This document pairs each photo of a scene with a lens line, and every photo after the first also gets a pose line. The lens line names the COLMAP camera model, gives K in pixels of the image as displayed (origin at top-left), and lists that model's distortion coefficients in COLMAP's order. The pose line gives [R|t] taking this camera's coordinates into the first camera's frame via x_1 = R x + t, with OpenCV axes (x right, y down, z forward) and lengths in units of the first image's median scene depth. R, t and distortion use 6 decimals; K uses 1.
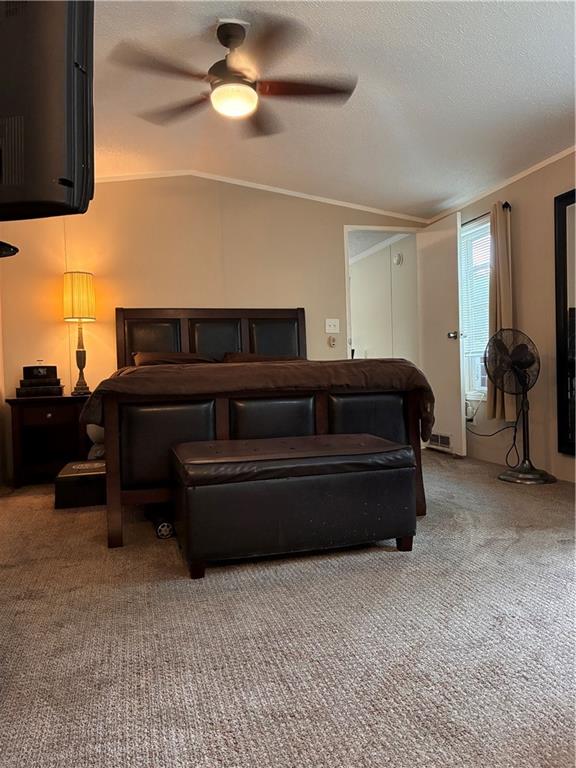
lens RADIAL K [[584.2, 0, 292.5], [0, 584.2, 384.8], [0, 0, 1]] dist [0.069916, -0.093291]
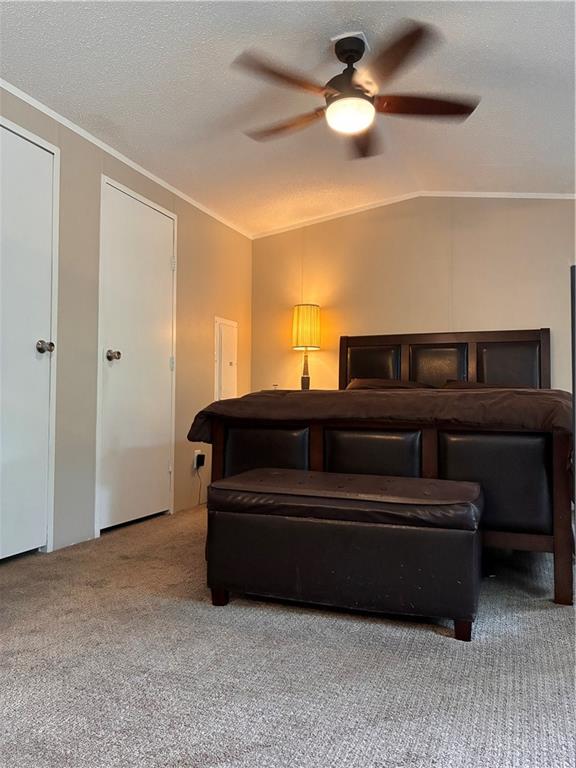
lens RADIAL K [[584.2, 0, 292.5], [0, 584.2, 384.8], [0, 0, 1]] dist [0.069916, -0.093291]
pose [[0.800677, 0.017884, -0.598829, 0.400642], [-0.046865, 0.998361, -0.032847, -0.011163], [0.597260, 0.054364, 0.800203, 0.200463]]
